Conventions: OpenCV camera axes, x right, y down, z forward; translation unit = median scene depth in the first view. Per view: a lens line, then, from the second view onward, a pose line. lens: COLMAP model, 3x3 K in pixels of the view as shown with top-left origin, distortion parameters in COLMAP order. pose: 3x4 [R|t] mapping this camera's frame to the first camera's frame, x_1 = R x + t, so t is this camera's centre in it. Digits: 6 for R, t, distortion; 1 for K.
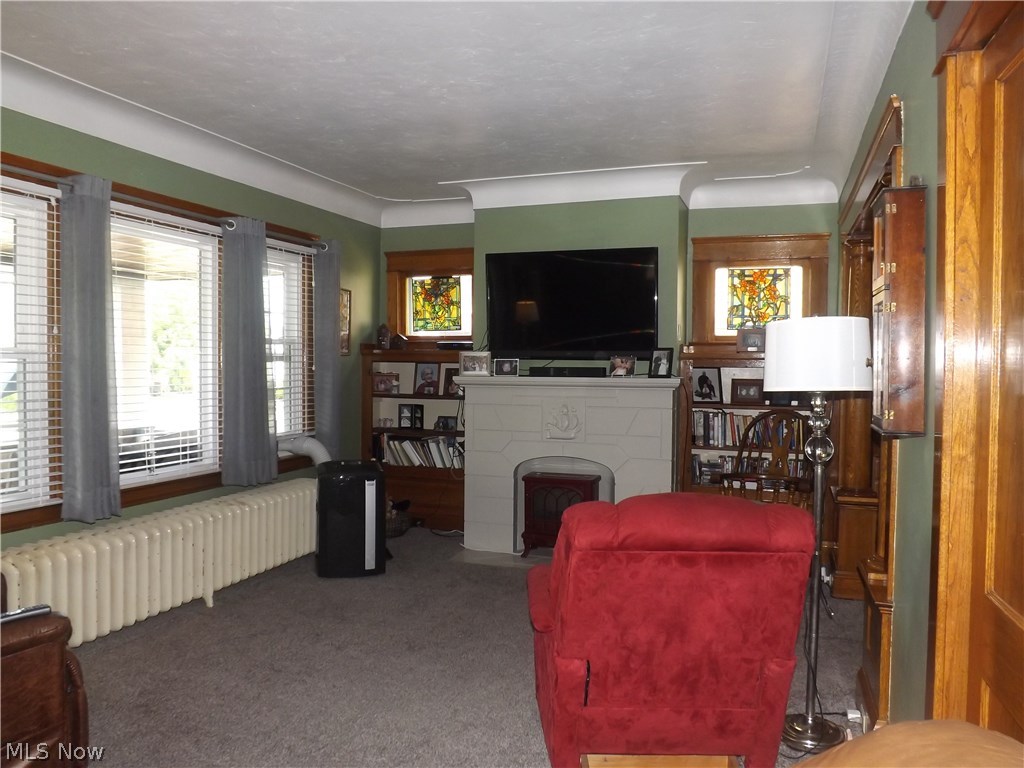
lens RADIAL K [[758.5, 0, 519.5], [0, 758.5, 382.9], [0, 0, 1]] dist [-0.057300, 0.008191]
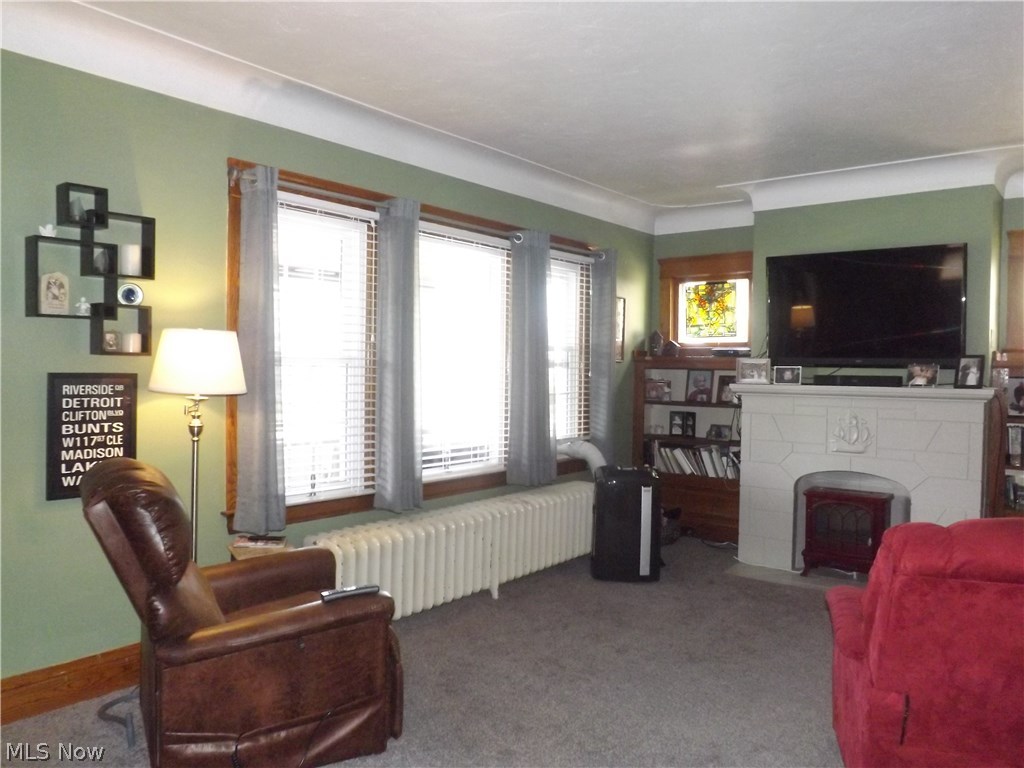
lens RADIAL K [[758.5, 0, 519.5], [0, 758.5, 382.9], [0, 0, 1]] dist [-0.057300, 0.008191]
pose [[0.947037, 0.011730, -0.320909, -0.042127], [-0.014619, 0.999871, -0.006593, 0.000383], [0.320790, 0.010935, 0.947087, -0.006576]]
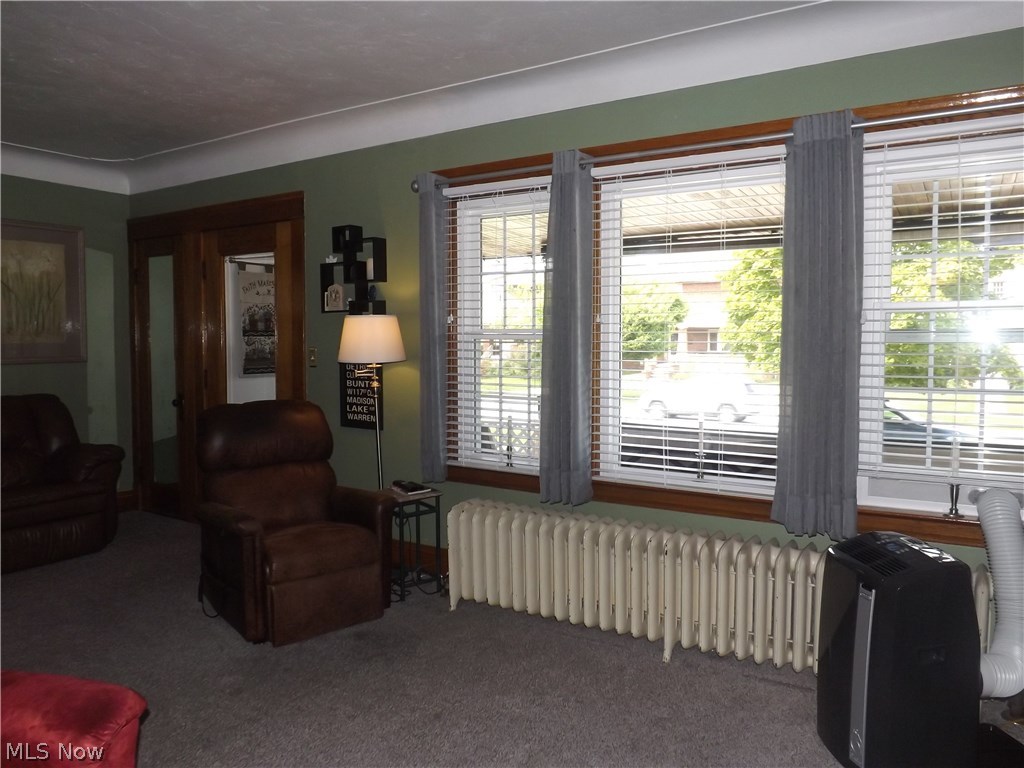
lens RADIAL K [[758.5, 0, 519.5], [0, 758.5, 382.9], [0, 0, 1]] dist [-0.057300, 0.008191]
pose [[-0.235087, 0.043879, -0.970983, 0.349447], [-0.031916, 0.998093, 0.052831, -0.021366], [0.971450, 0.043409, -0.233238, 1.003915]]
